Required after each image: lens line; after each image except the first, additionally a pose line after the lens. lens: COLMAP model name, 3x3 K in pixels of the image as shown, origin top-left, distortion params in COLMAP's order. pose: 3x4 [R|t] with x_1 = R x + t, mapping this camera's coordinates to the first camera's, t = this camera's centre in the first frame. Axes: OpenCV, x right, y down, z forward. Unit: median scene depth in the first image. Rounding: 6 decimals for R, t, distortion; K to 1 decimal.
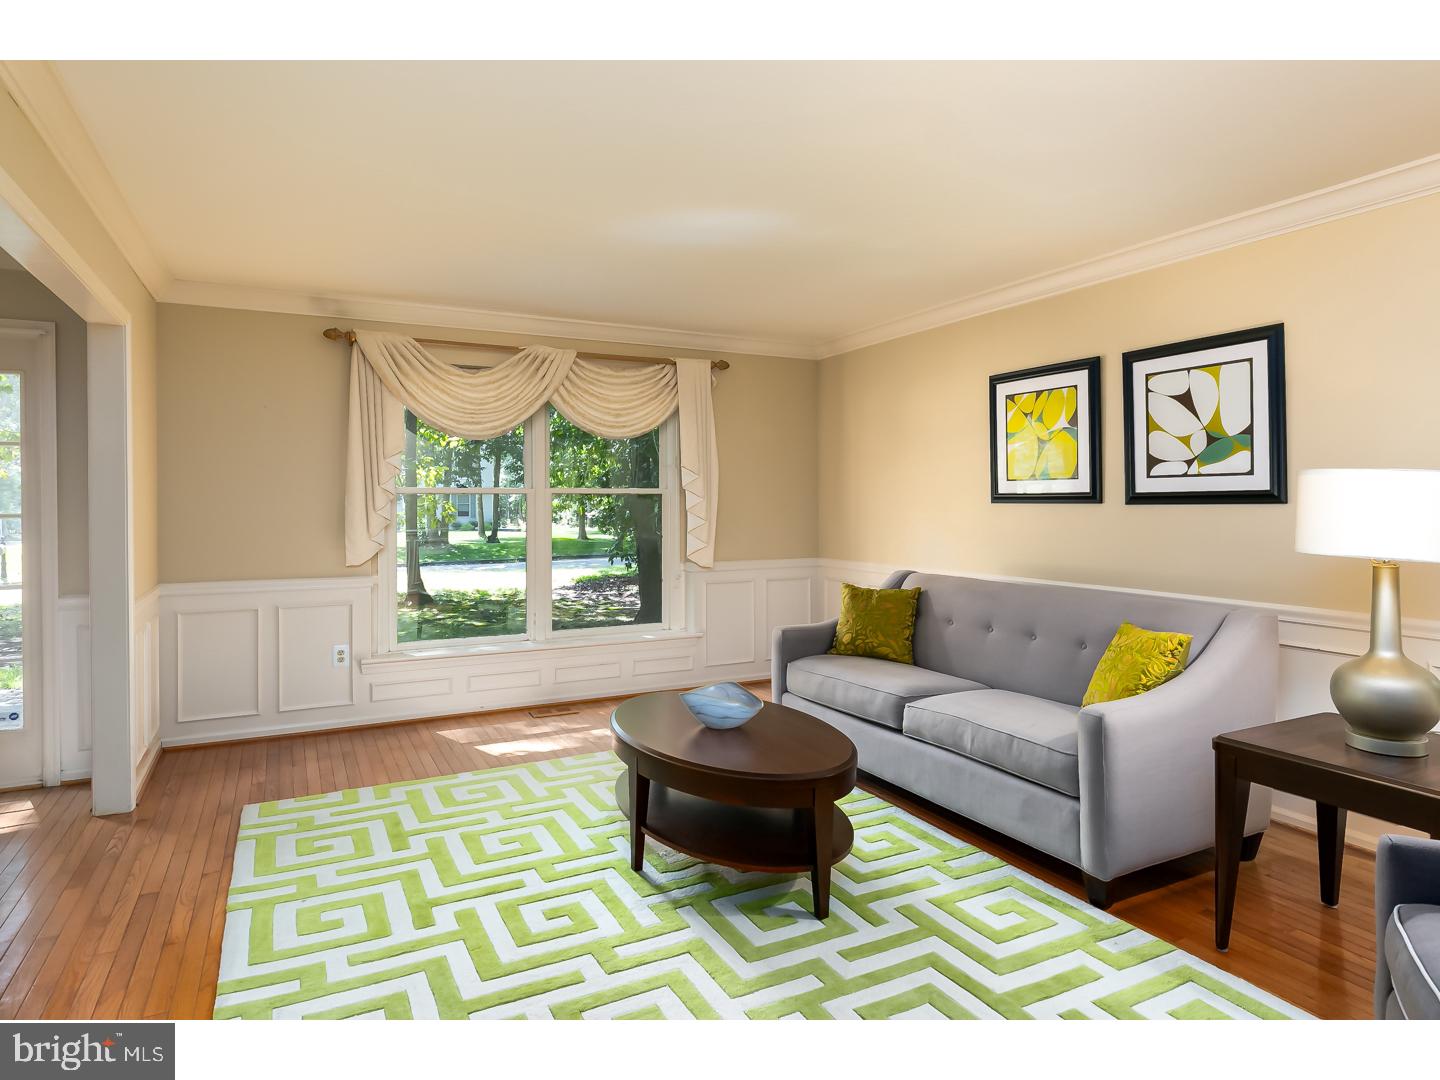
lens RADIAL K [[850.2, 0, 720.0], [0, 850.2, 540.0], [0, 0, 1]] dist [0.001416, -0.000499]
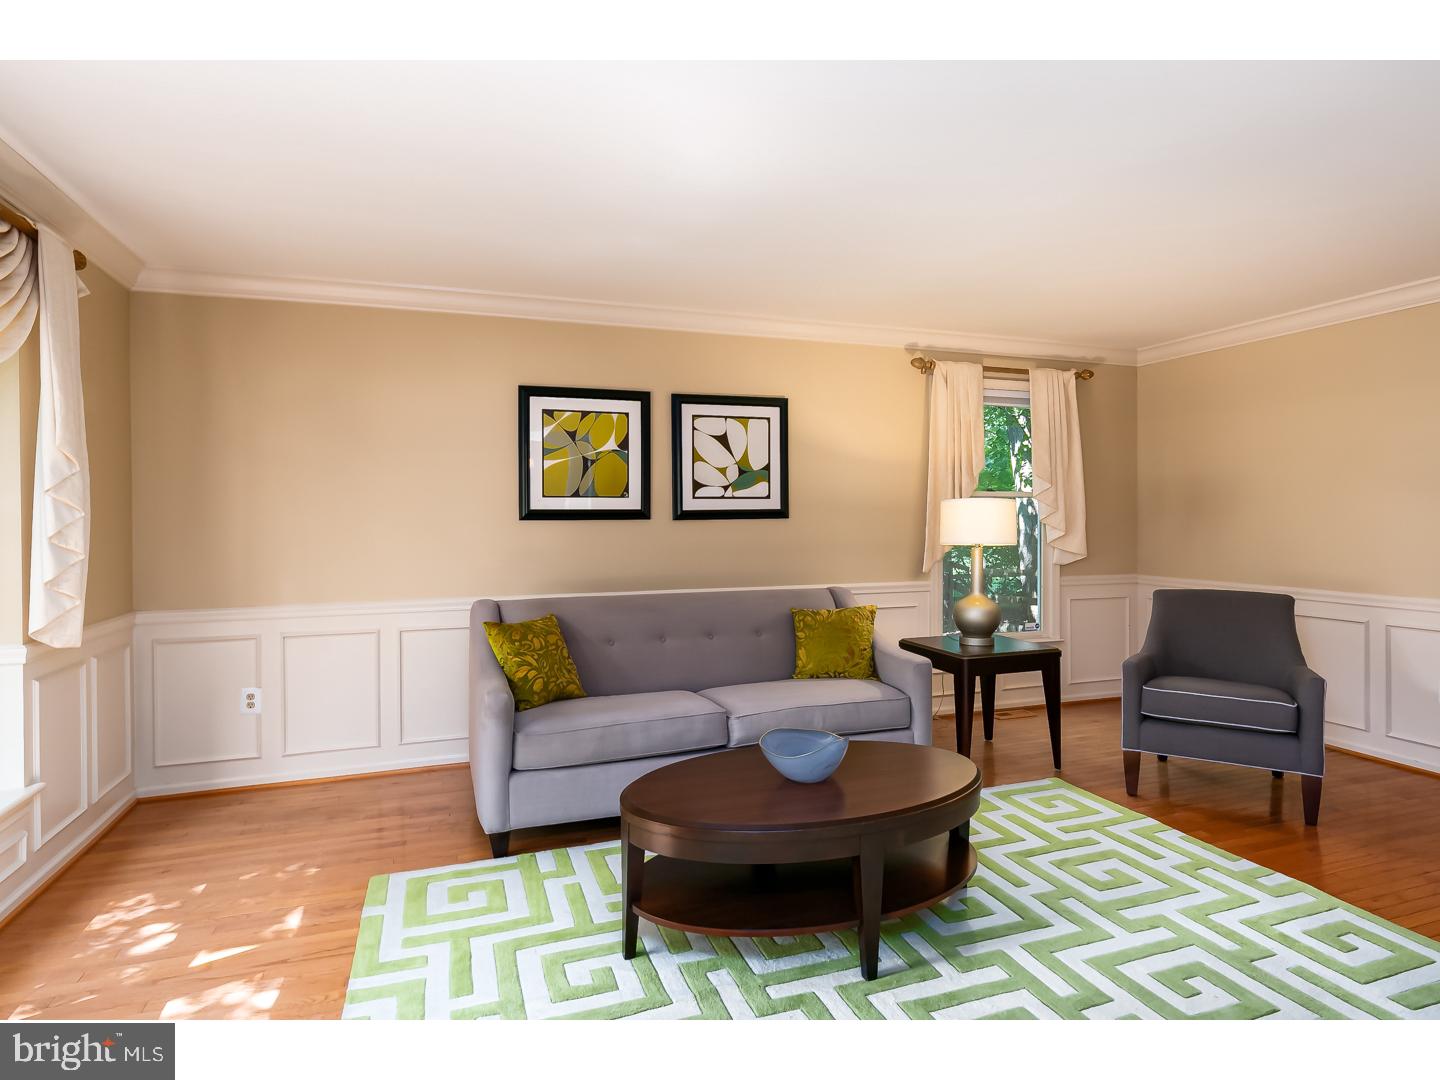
lens RADIAL K [[804.4, 0, 753.7], [0, 804.4, 543.7], [0, 0, 1]] dist [0.003102, 0.000494]
pose [[0.111170, -0.028432, 0.993395, -0.661464], [0.052751, 0.998350, 0.022670, -0.029526], [-0.992400, 0.049883, 0.112487, 0.789578]]
